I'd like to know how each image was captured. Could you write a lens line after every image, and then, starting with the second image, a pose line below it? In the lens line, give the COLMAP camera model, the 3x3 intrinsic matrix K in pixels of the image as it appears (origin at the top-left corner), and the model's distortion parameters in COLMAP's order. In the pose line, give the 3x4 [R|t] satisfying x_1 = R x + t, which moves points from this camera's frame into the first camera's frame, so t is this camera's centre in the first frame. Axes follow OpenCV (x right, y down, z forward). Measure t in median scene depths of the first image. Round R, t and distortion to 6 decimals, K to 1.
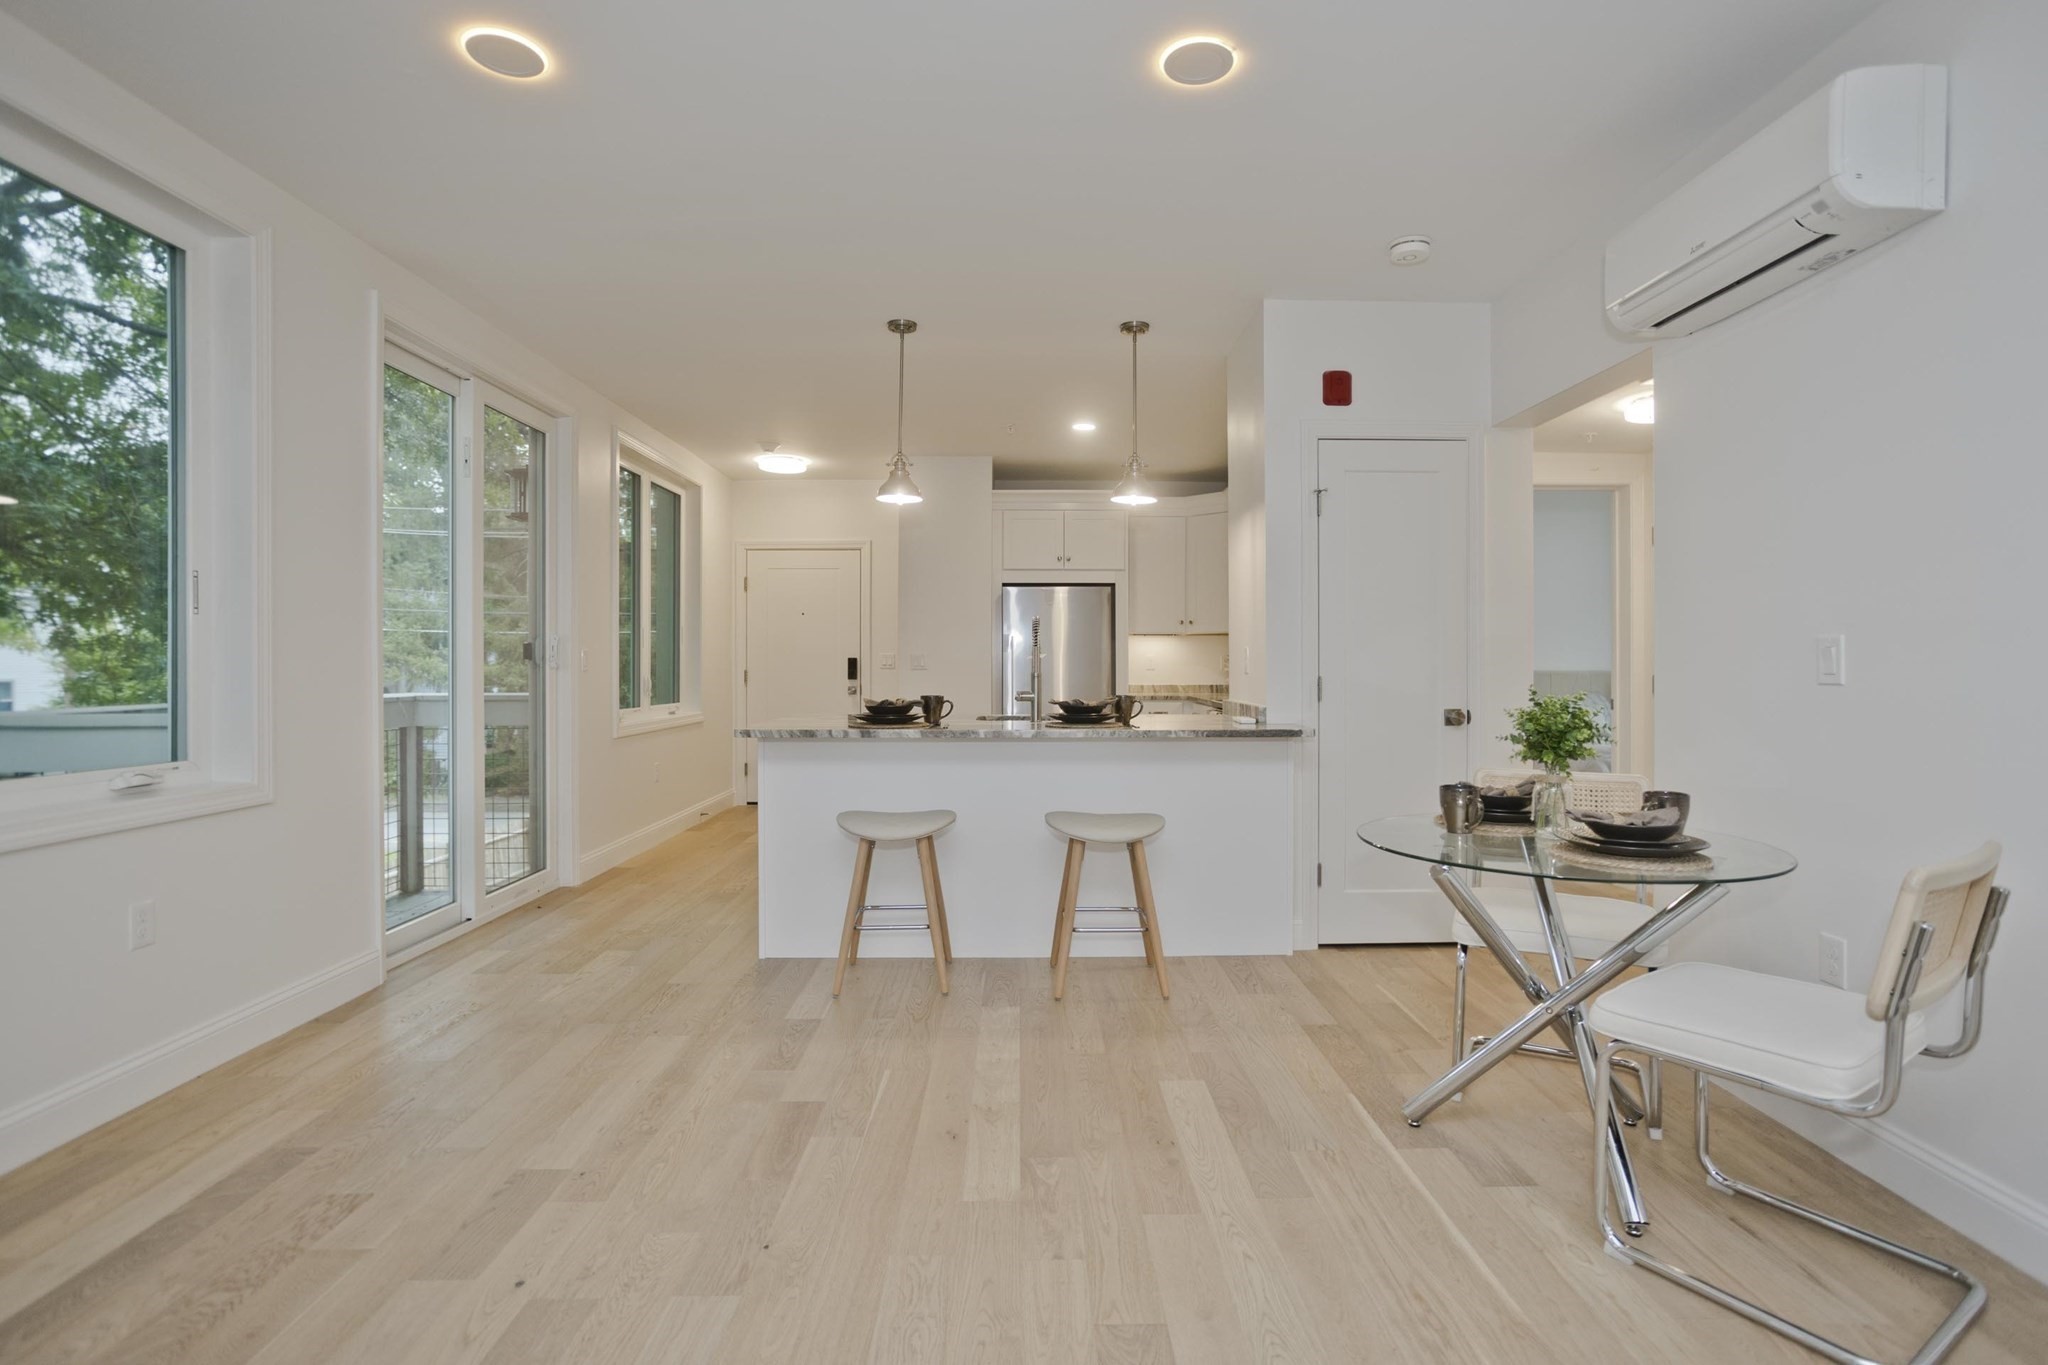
lens RADIAL K [[993.2, 0, 1027.5], [0, 993.2, 672.4], [0, 0, 1]] dist [-0.020195, 0.006137]
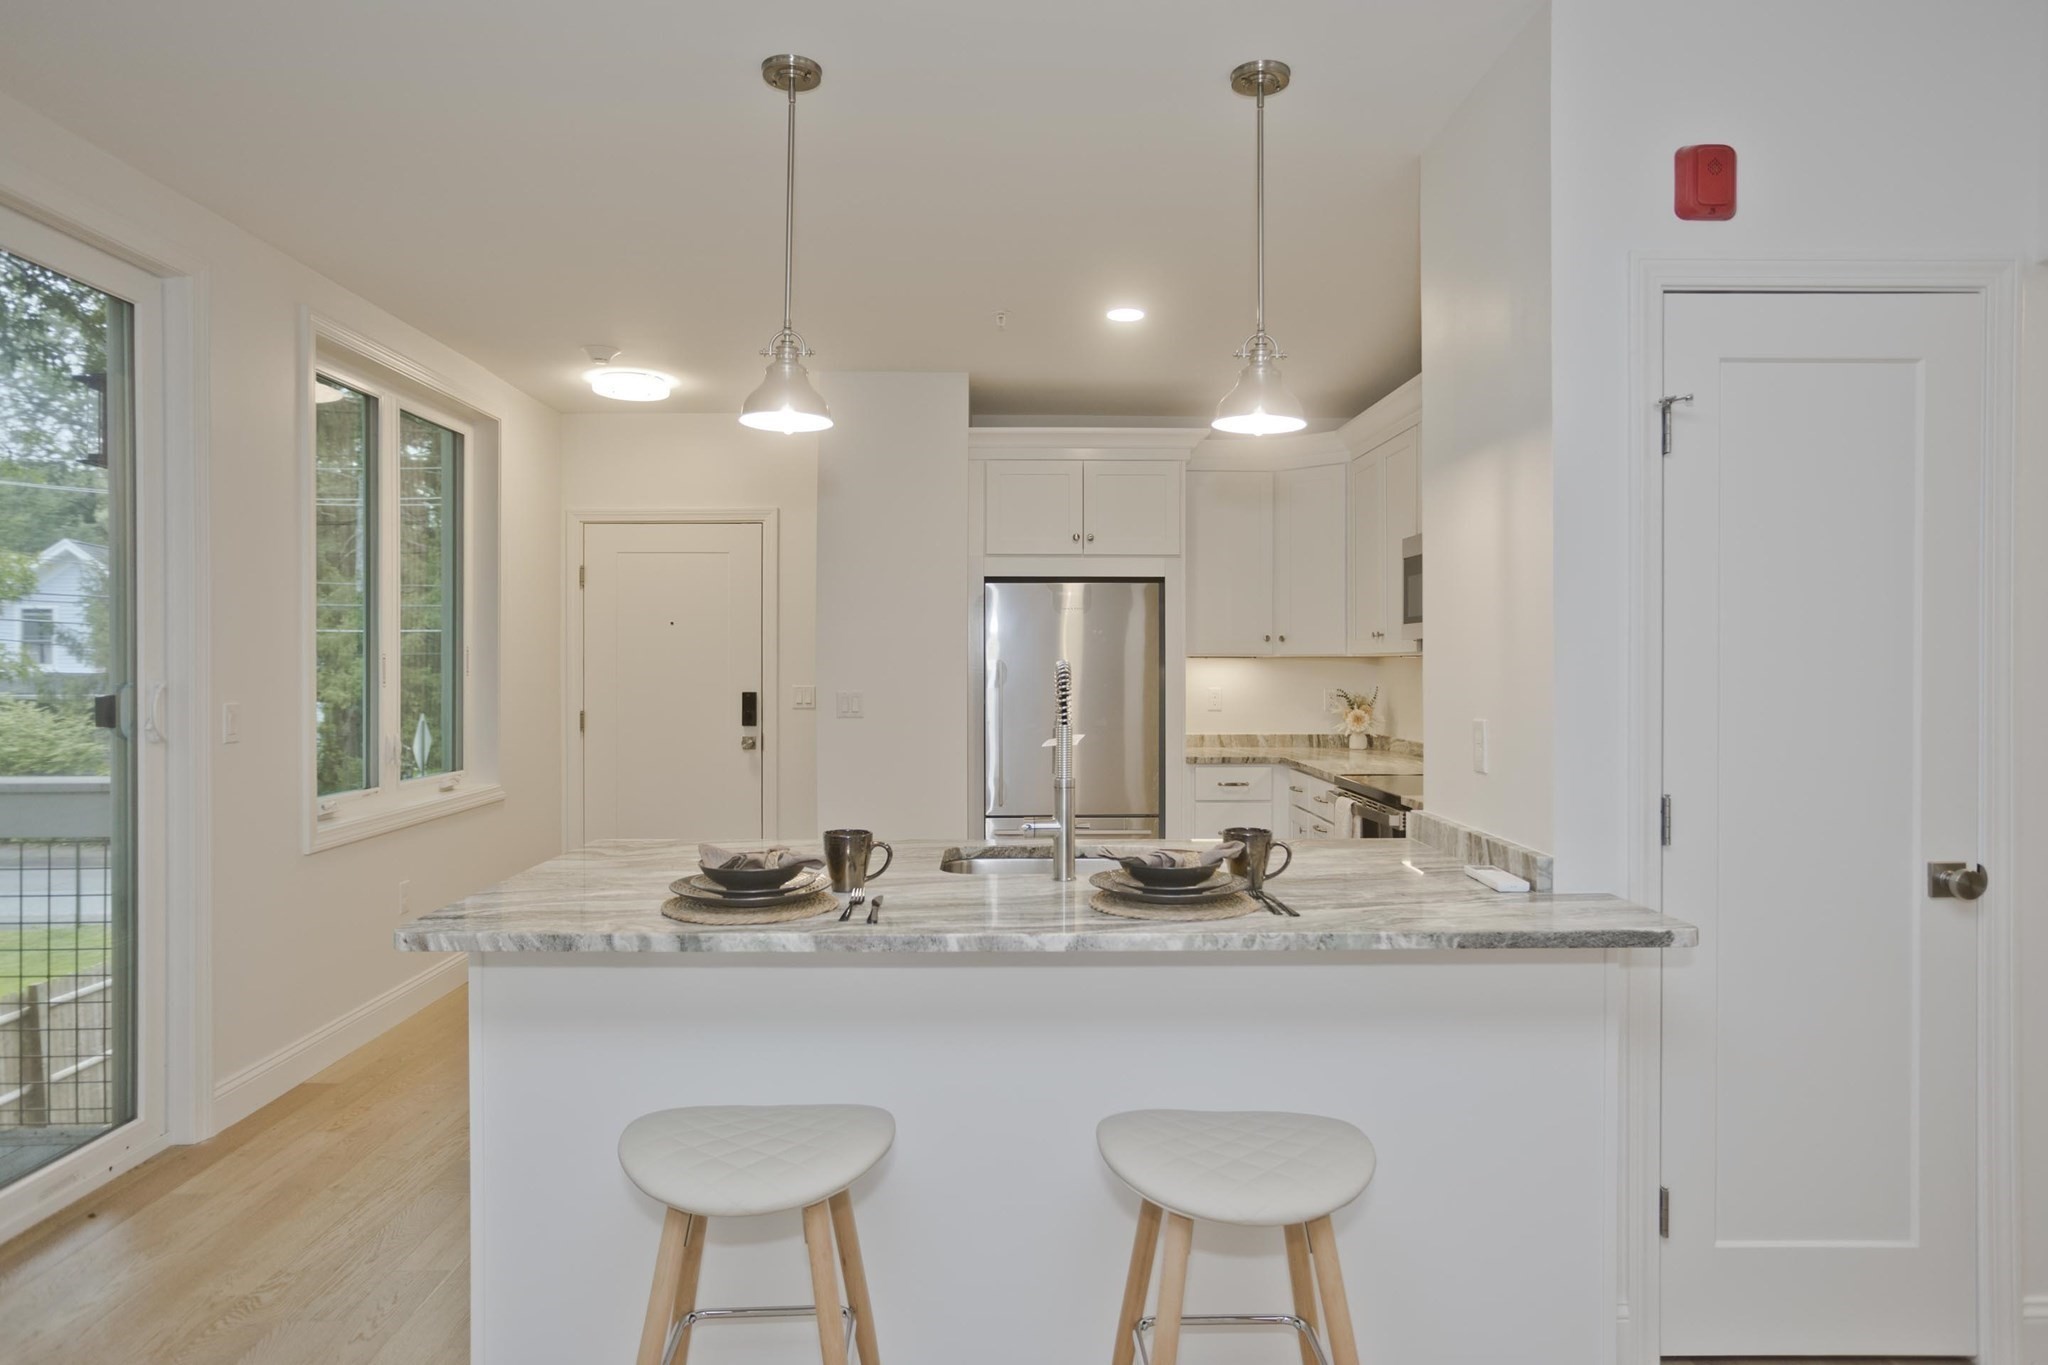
lens RADIAL K [[1226.1, 0, 1016.1], [0, 1226.1, 682.3], [0, 0, 1]] dist [-0.018593, 0.016547]
pose [[0.999971, 0.000609, 0.007651, -0.016072], [-0.000659, 0.999978, 0.006555, -0.041379], [-0.007647, -0.006560, 0.999949, 0.327857]]
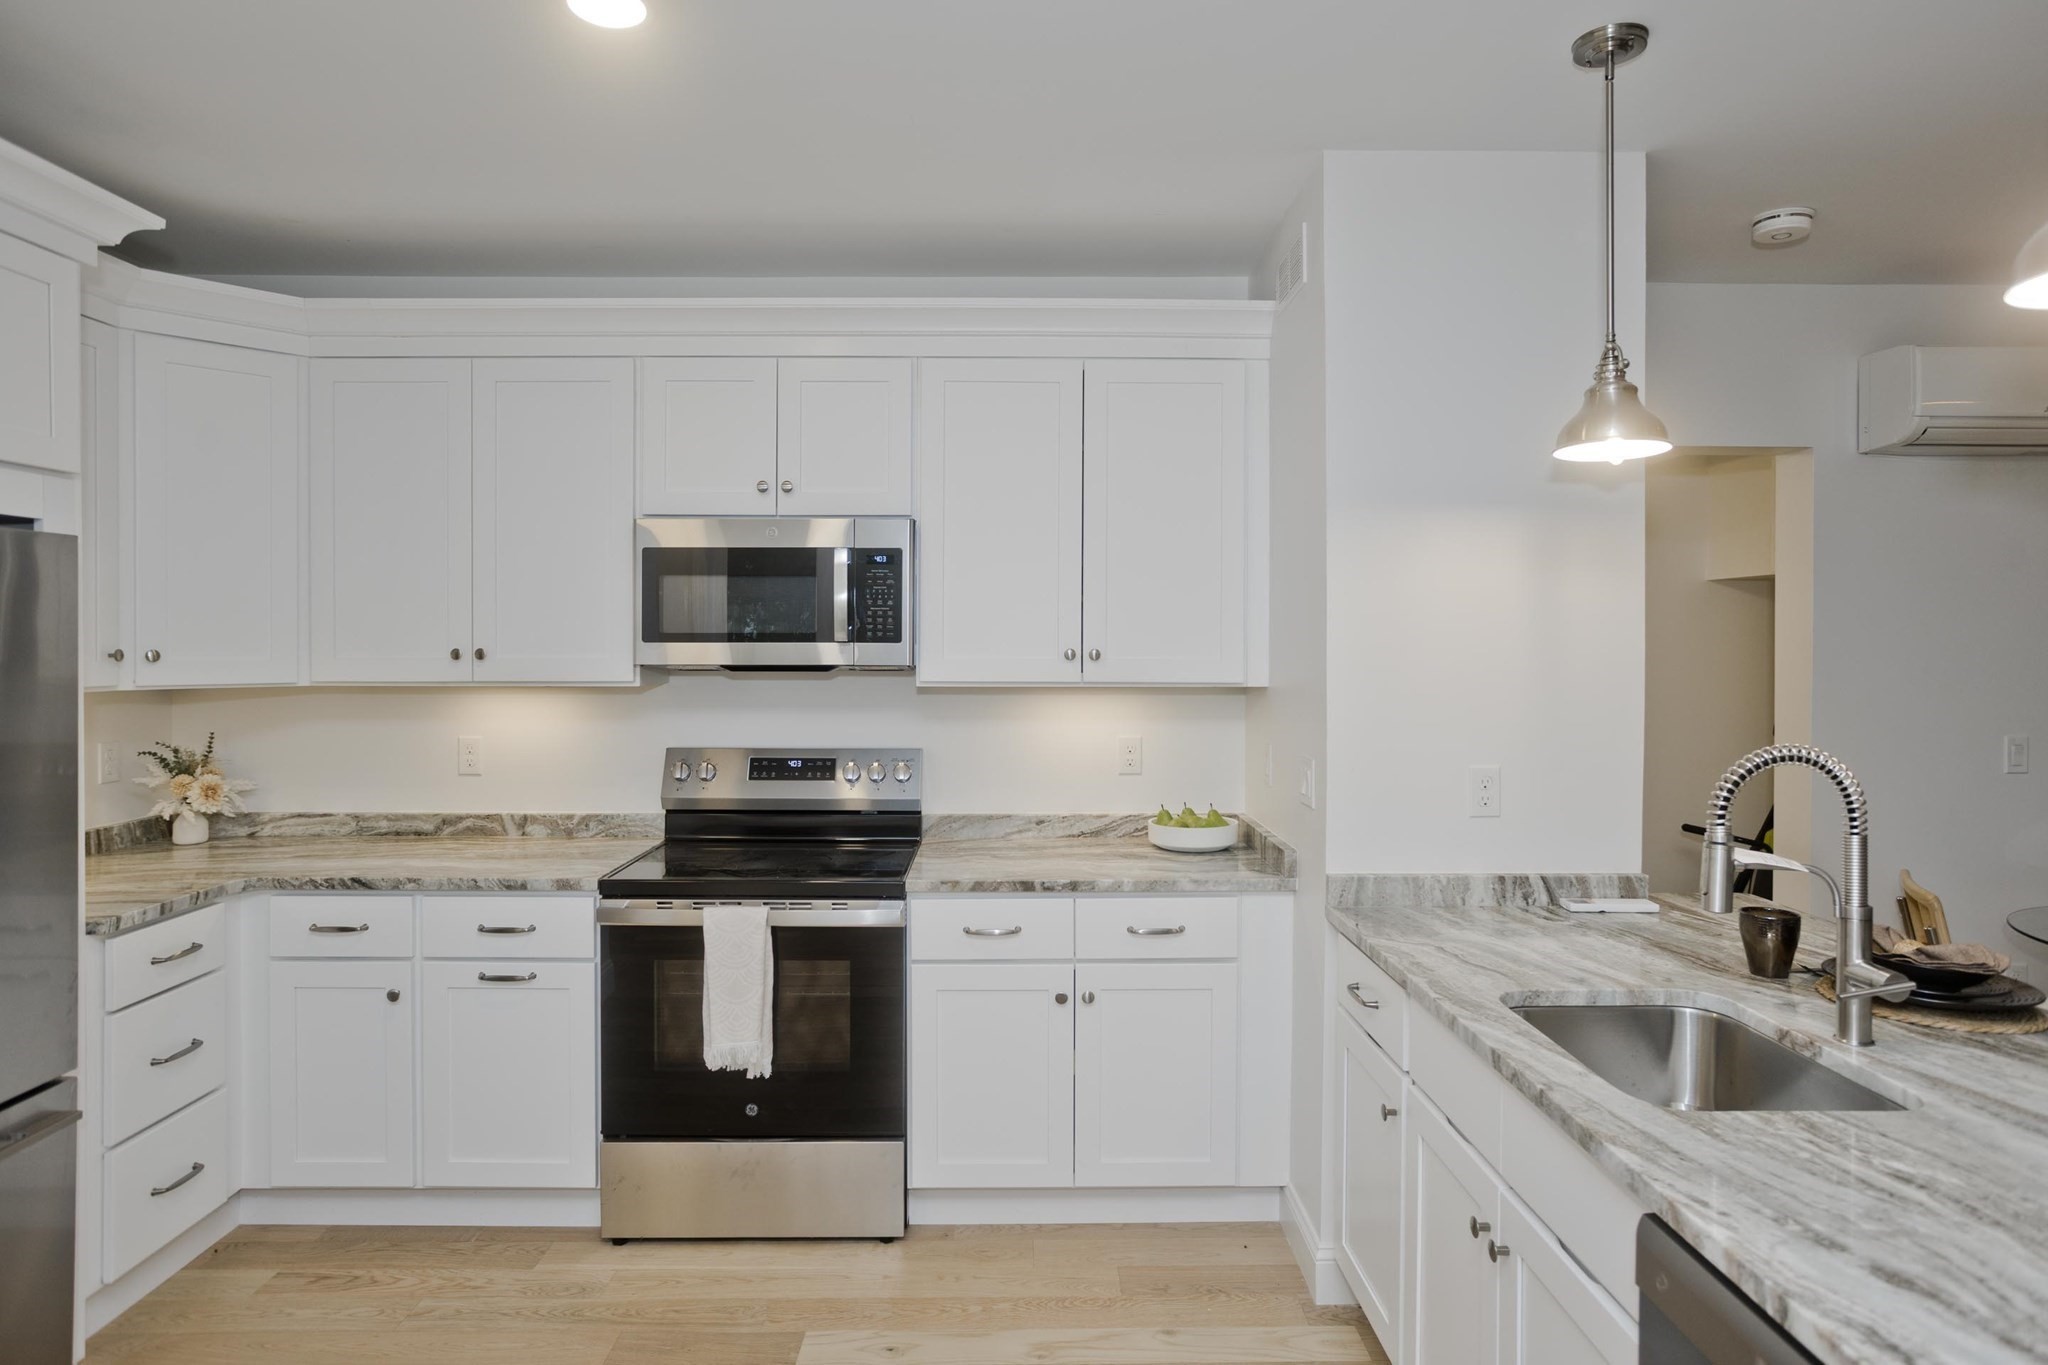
lens RADIAL K [[1177.6, 0, 1009.0], [0, 1177.6, 661.1], [0, 0, 1]] dist [-0.007971, 0.001855]
pose [[-0.001374, -0.016138, 0.999869, -0.338577], [0.006795, 0.999847, 0.016147, -0.079029], [-0.999976, 0.006816, -0.001264, 1.067979]]
